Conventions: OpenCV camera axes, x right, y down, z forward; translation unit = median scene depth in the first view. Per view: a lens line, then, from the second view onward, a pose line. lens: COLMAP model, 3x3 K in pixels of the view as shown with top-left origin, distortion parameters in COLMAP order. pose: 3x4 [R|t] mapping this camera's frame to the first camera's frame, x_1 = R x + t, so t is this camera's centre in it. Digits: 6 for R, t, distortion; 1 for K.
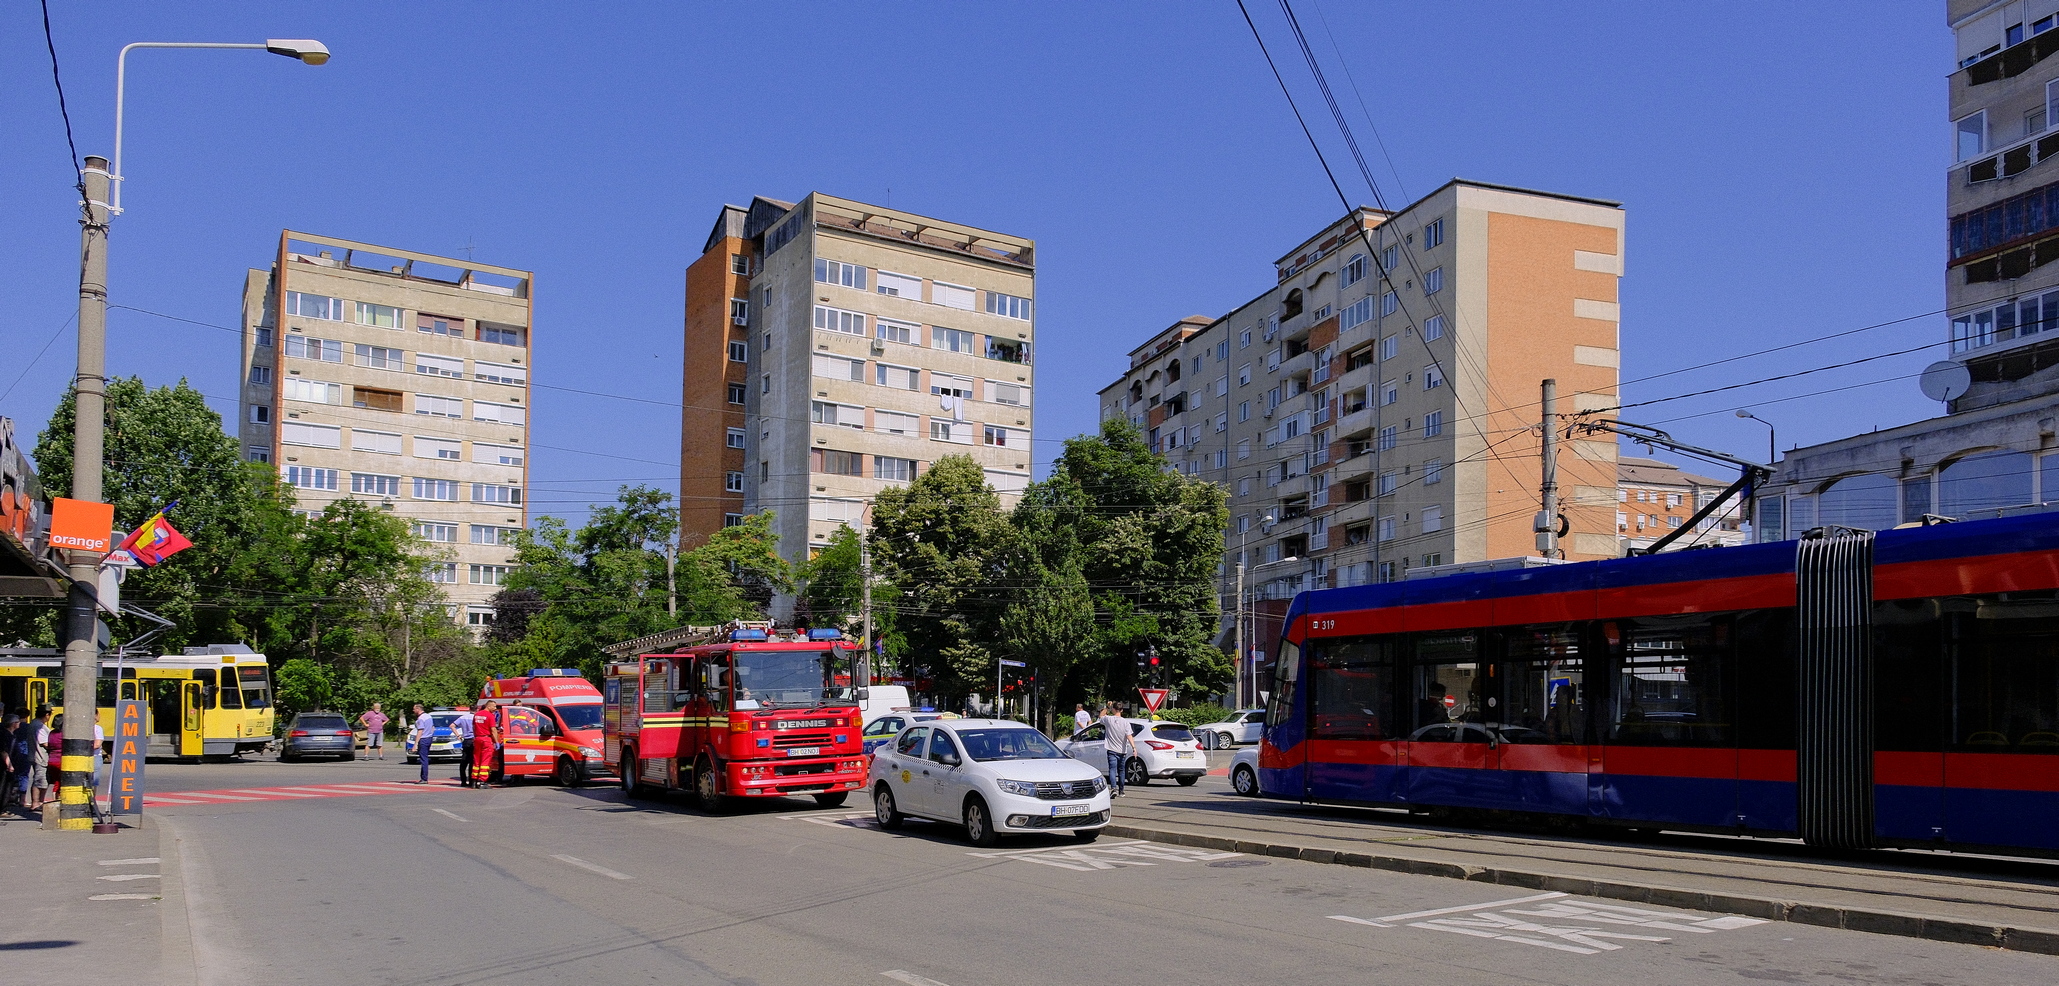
lens RADIAL K [[1370.2, 0, 1018.3], [0, 1370.2, 680.5], [0, 0, 1]] dist [-0.000371, 0.004059]
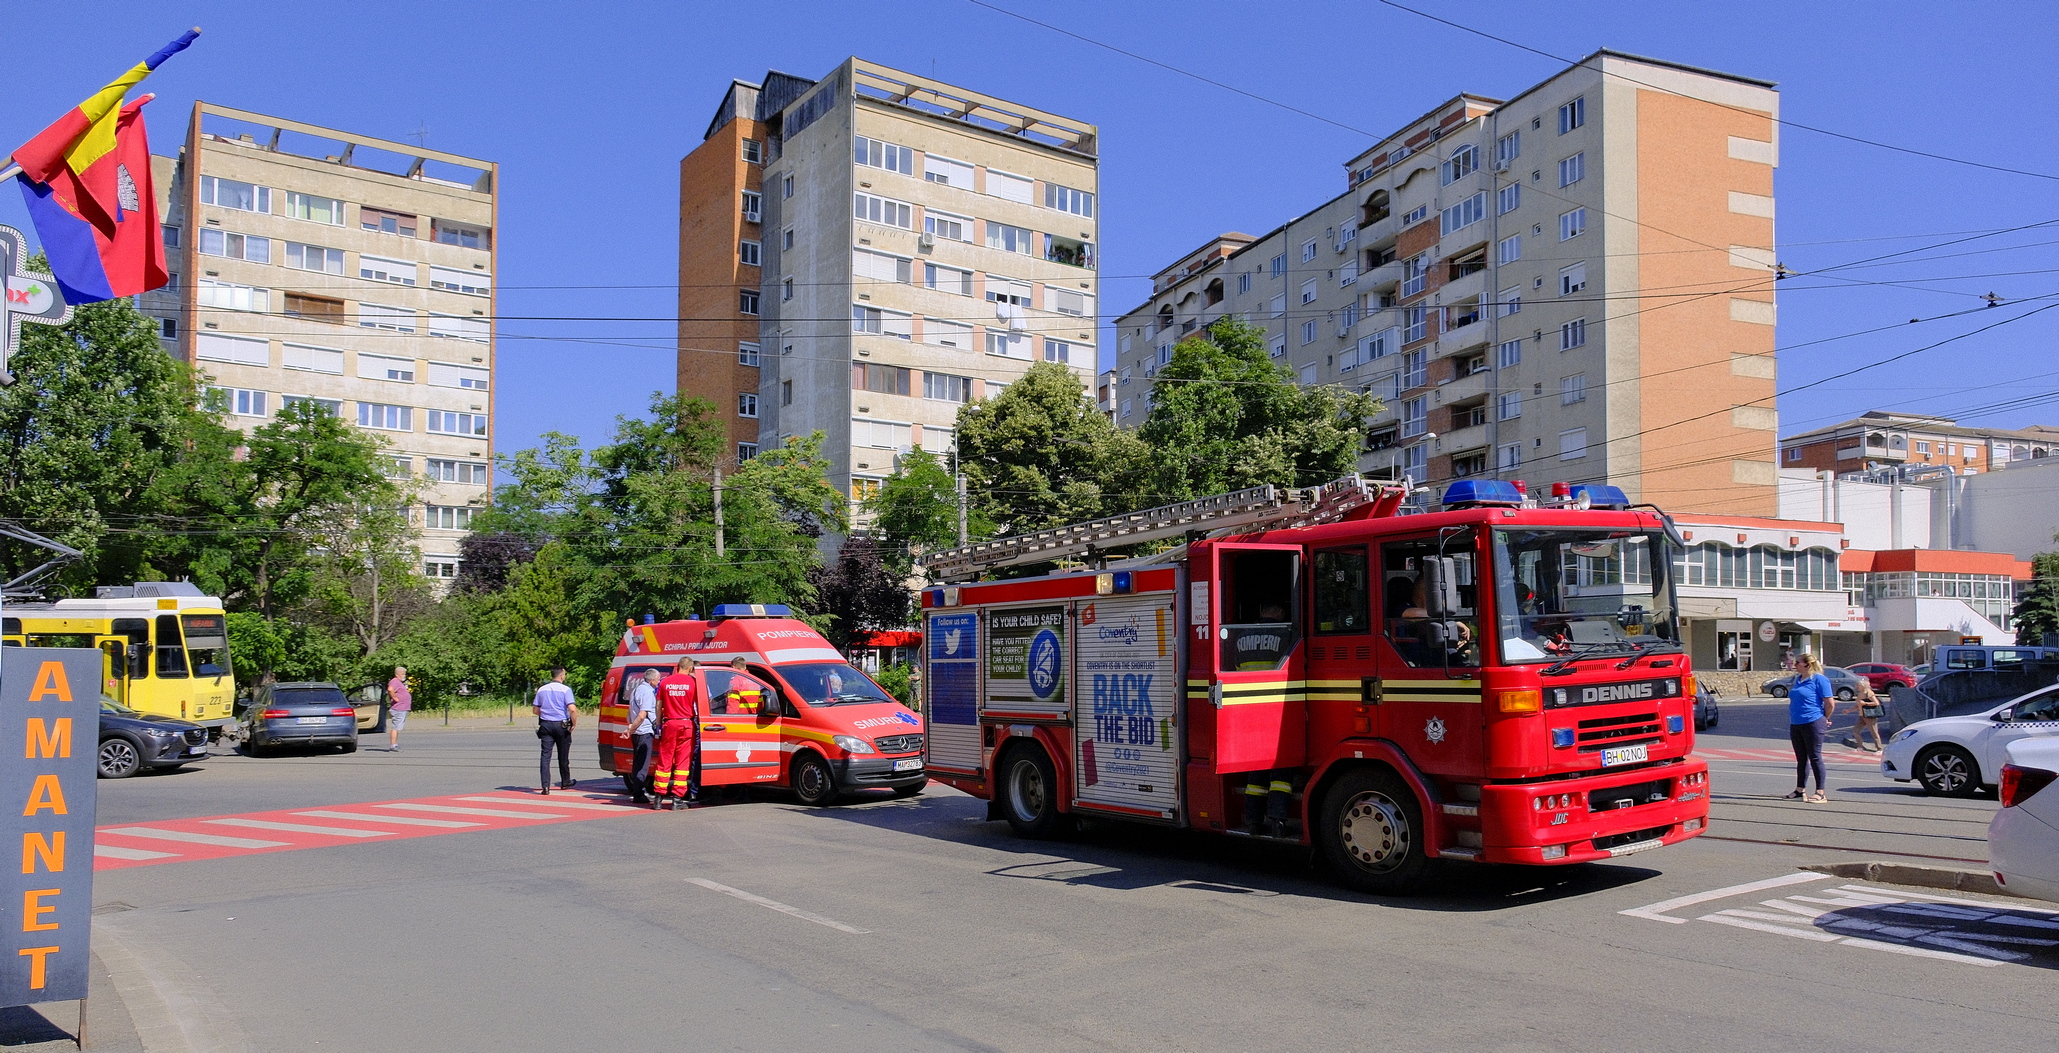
lens RADIAL K [[1387.5, 0, 1023.6], [0, 1387.5, 630.5], [0, 0, 1]] dist [0.003760, 0.007644]
pose [[0.998292, -0.009640, 0.057621, -0.088698], [0.010112, 0.999918, -0.007916, 0.003127], [-0.057539, 0.008486, 0.998307, 0.133708]]
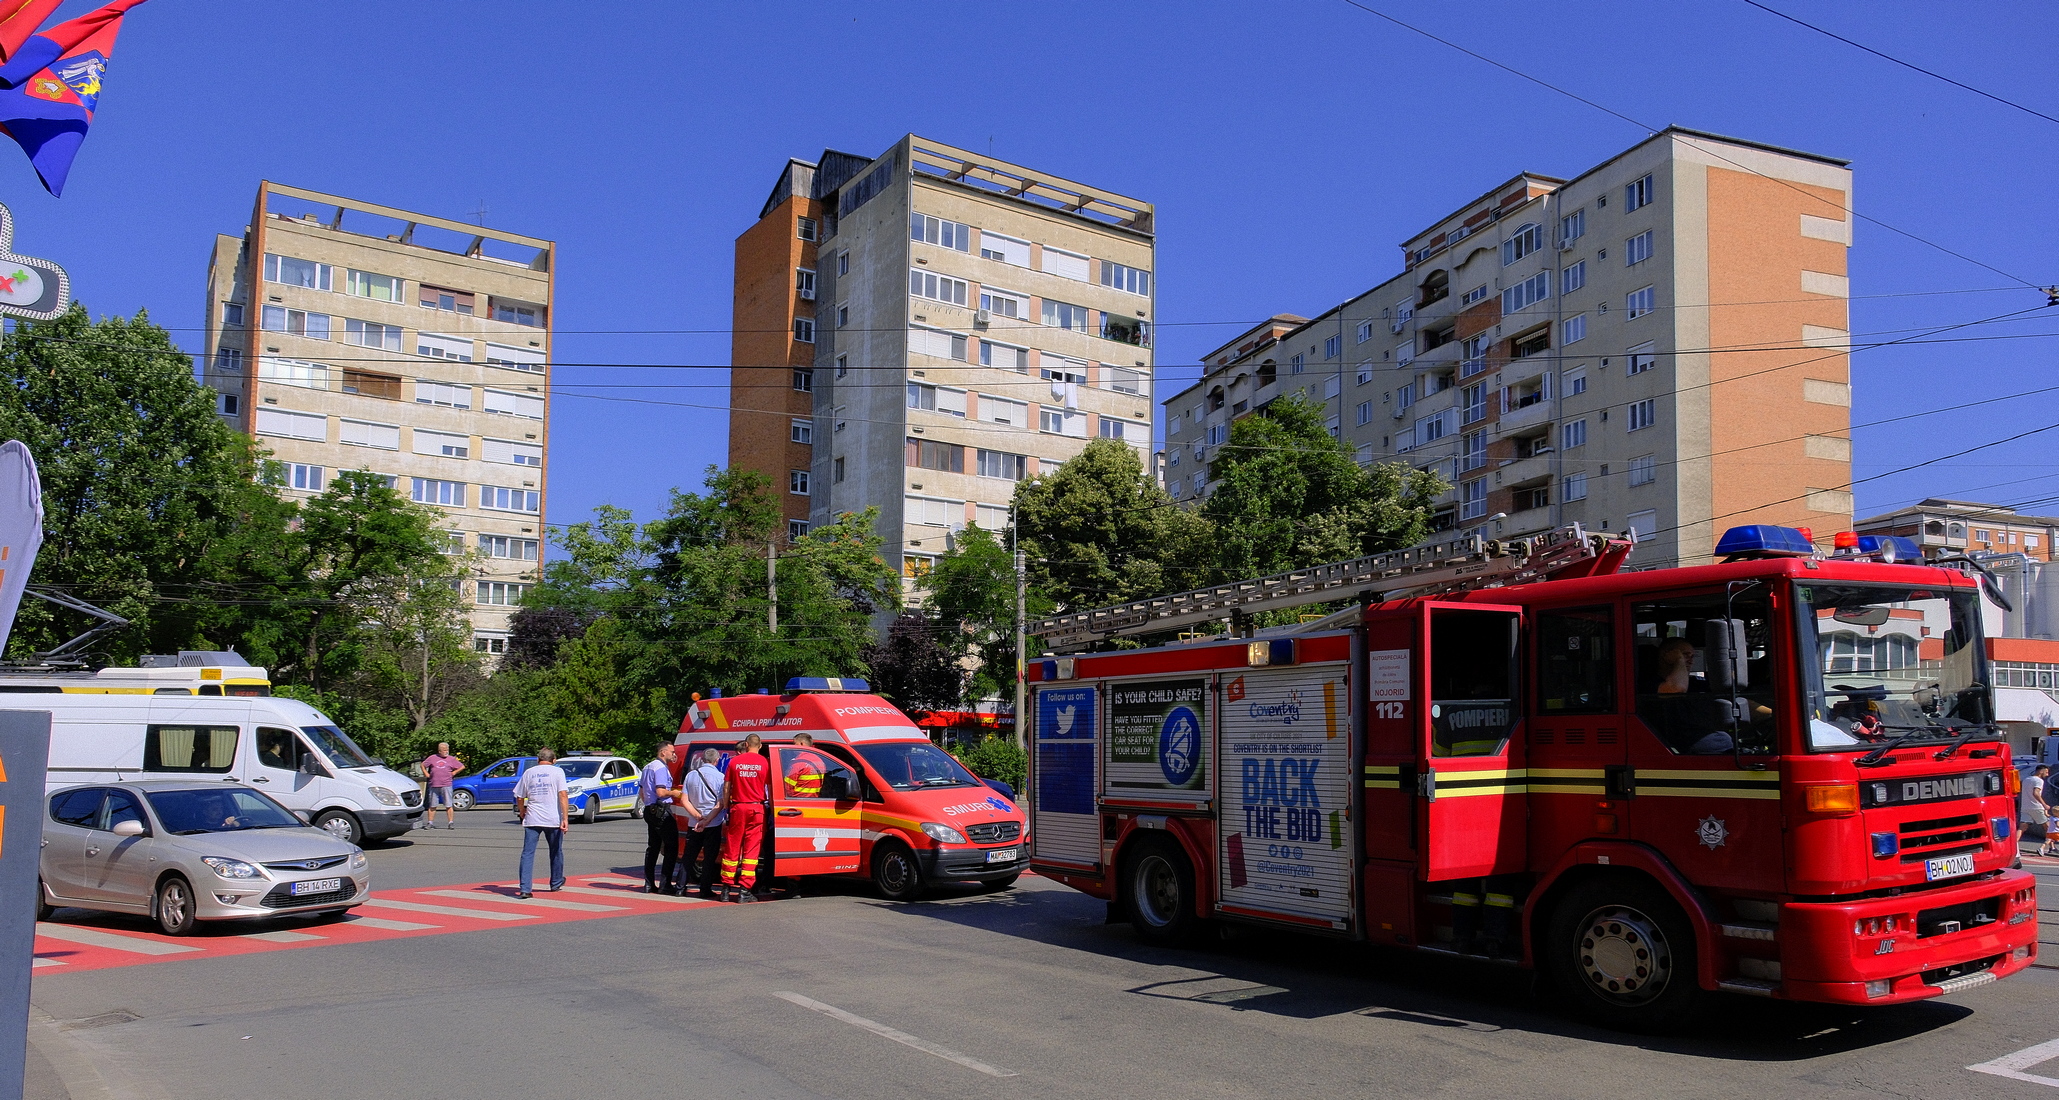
lens RADIAL K [[1378.4, 0, 1024.0], [0, 1378.4, 676.8], [0, 0, 1]] dist [-0.000253, 0.003288]
pose [[0.999524, 0.001300, 0.030814, -0.096358], [-0.000245, 0.999414, -0.034219, 0.003519], [-0.030840, 0.034195, 0.998939, 0.153524]]
